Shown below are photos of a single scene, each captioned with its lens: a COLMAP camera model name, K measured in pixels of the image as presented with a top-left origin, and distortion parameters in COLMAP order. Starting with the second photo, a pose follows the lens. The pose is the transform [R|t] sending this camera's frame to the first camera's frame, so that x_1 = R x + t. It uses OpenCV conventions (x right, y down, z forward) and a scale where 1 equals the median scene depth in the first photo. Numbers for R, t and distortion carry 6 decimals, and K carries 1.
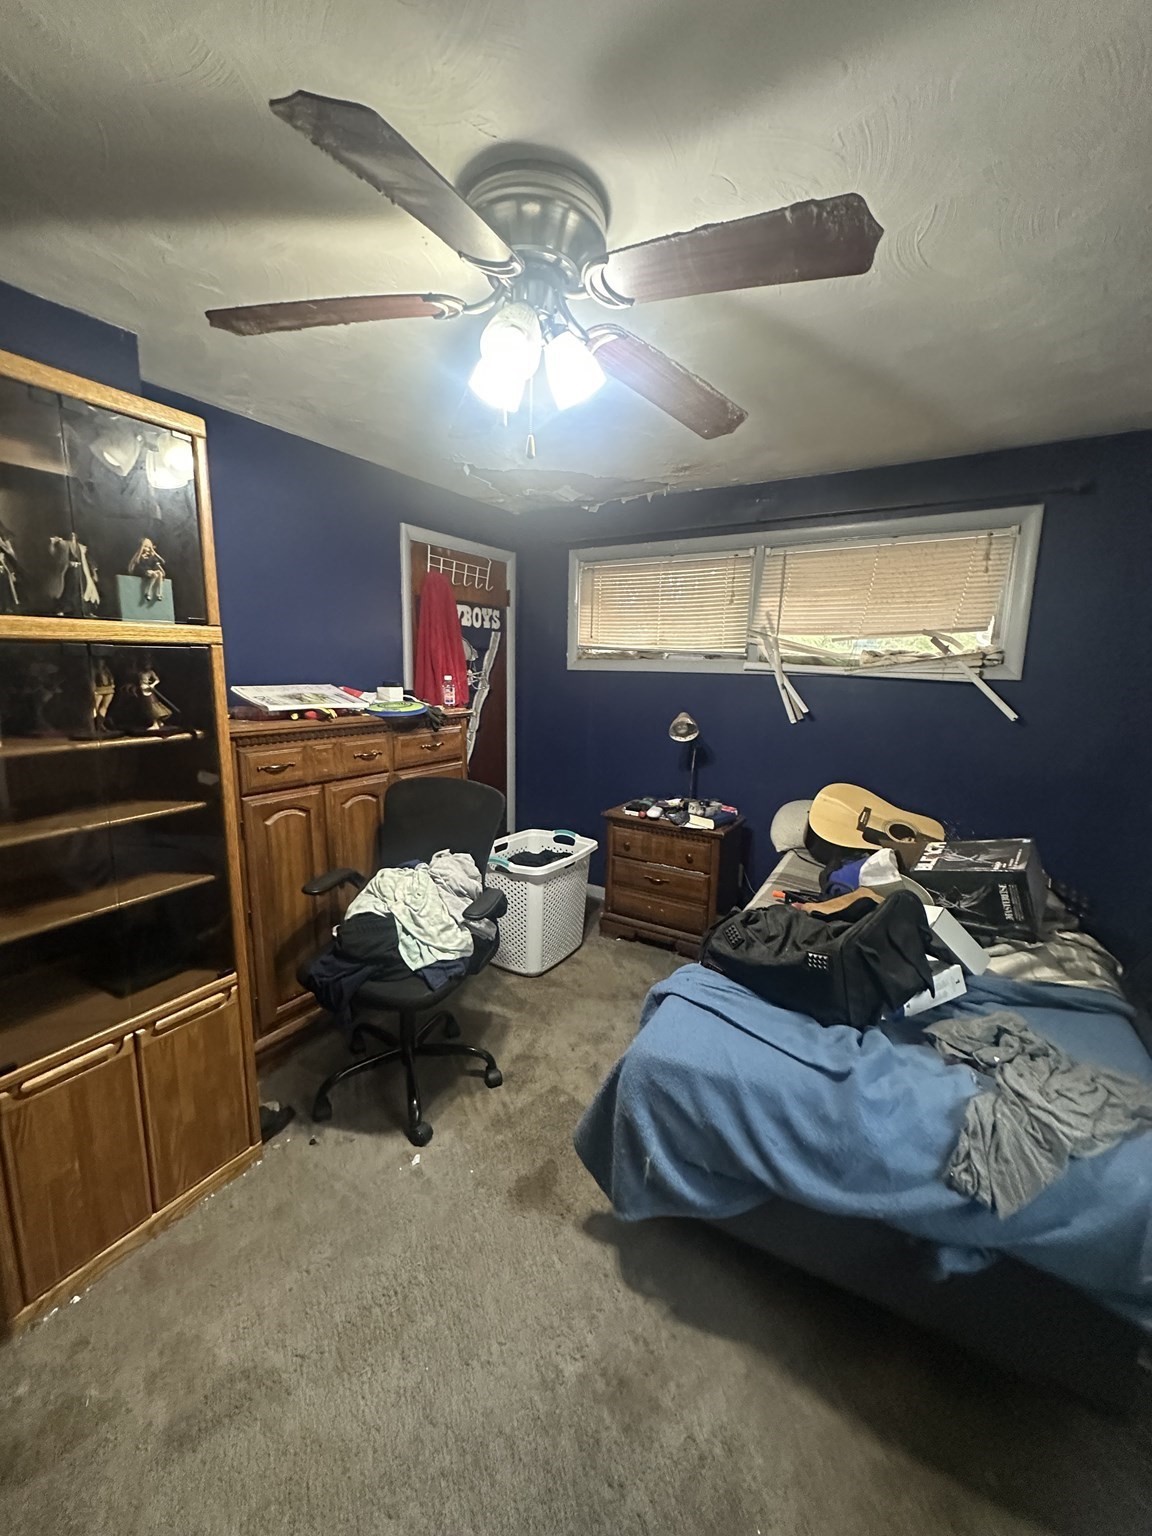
lens RADIAL K [[612.7, 0, 571.1], [0, 612.7, 766.0], [0, 0, 1]] dist [0.006601, -0.001380]
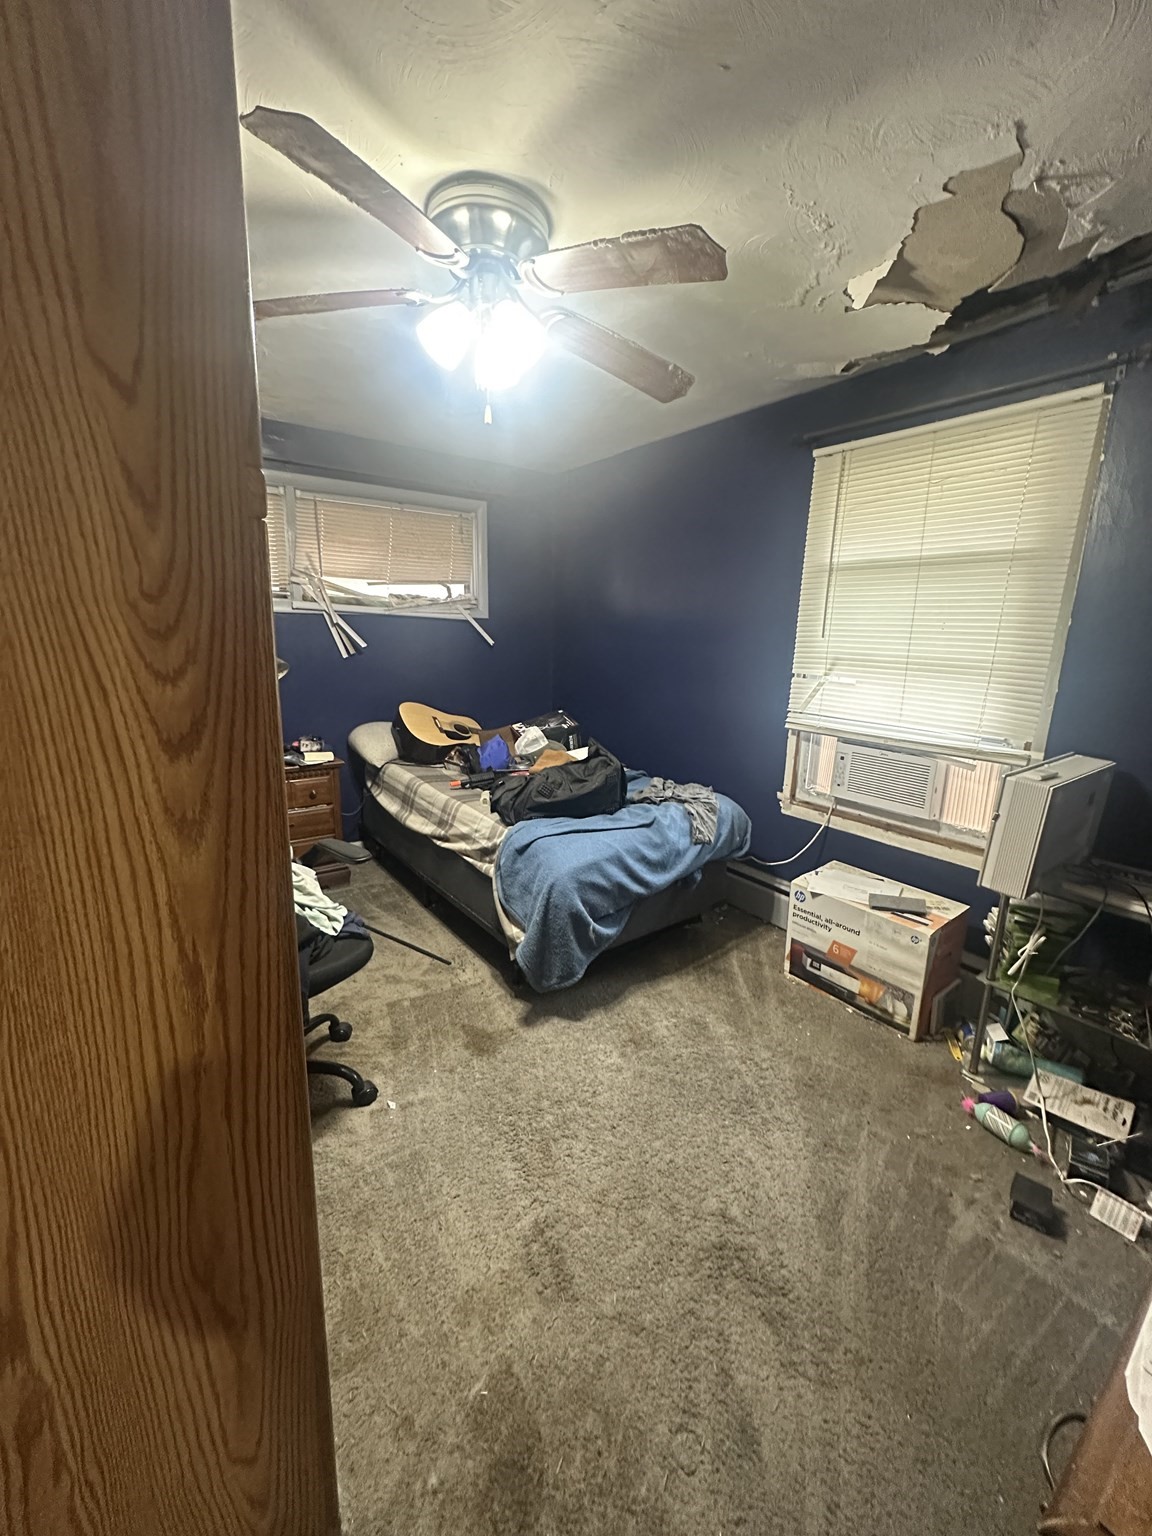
lens RADIAL K [[612.7, 0, 569.4], [0, 612.7, 767.2], [0, 0, 1]] dist [0.006601, -0.001380]
pose [[0.388694, -0.217732, 0.895271, -0.878883], [0.136968, 0.974535, 0.177543, -0.028542], [-0.911129, 0.053614, 0.408618, 0.288032]]
